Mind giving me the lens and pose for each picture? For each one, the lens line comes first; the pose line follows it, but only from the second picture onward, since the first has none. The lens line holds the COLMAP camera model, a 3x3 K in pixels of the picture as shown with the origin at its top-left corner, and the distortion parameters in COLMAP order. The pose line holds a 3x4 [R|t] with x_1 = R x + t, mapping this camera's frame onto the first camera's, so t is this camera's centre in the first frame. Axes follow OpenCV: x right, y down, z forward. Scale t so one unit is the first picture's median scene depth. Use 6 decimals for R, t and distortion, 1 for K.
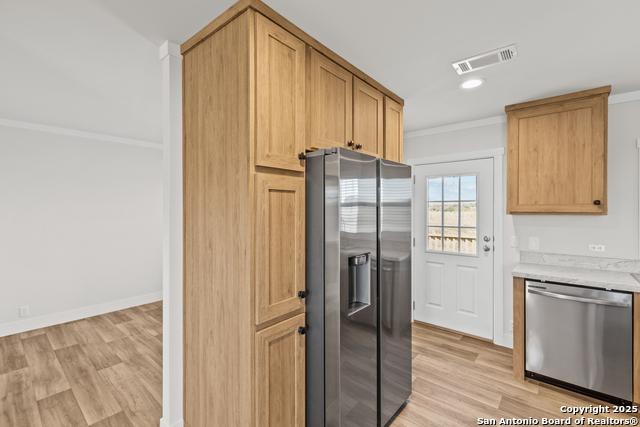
lens RADIAL K [[285.9, 0, 317.4], [0, 285.9, 210.3], [0, 0, 1]] dist [-0.001321, -0.000804]
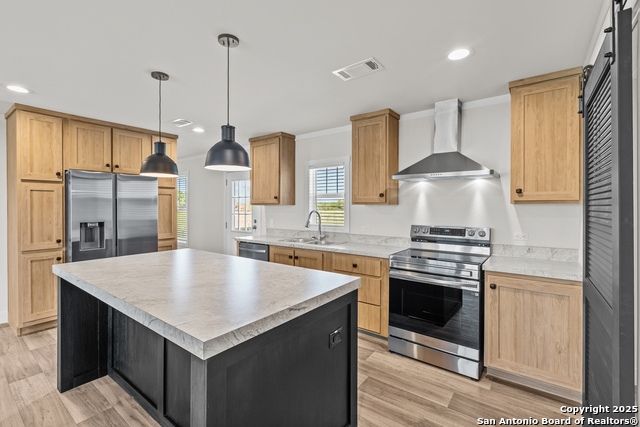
lens RADIAL K [[285.9, 0, 317.1], [0, 285.9, 208.5], [0, 0, 1]] dist [-0.001321, -0.000804]
pose [[0.998115, 0.001606, 0.061352, 1.685365], [-0.001778, 0.999995, 0.002757, 0.051730], [-0.061347, -0.002861, 0.998112, -1.169271]]
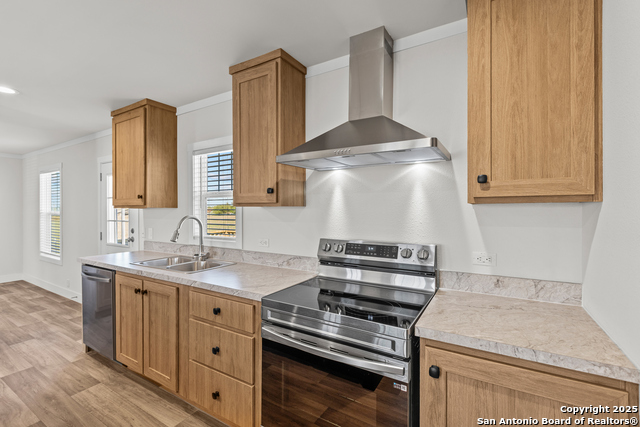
lens RADIAL K [[285.9, 0, 317.0], [0, 285.9, 212.5], [0, 0, 1]] dist [-0.001321, -0.000804]
pose [[0.985781, -0.006249, 0.167919, 2.252109], [0.004954, 0.999955, 0.008129, 0.047076], [-0.167963, -0.007181, 0.985767, -0.437256]]
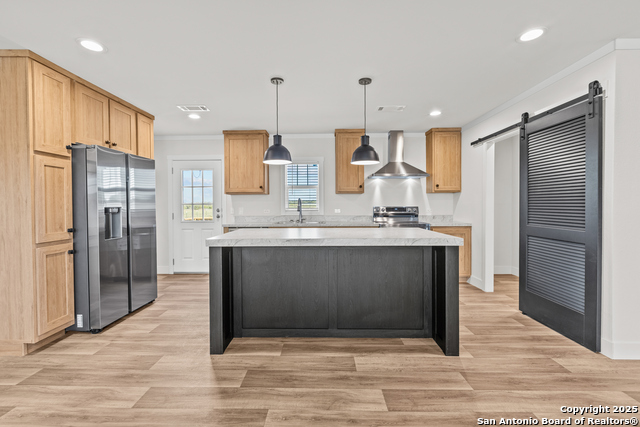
lens RADIAL K [[285.9, 0, 316.8], [0, 285.9, 210.4], [0, 0, 1]] dist [-0.001321, -0.000804]
pose [[0.771722, -0.014386, 0.635798, -0.002056], [0.007362, 0.999879, 0.013688, 0.166327], [-0.635918, -0.005883, 0.771734, -1.205574]]
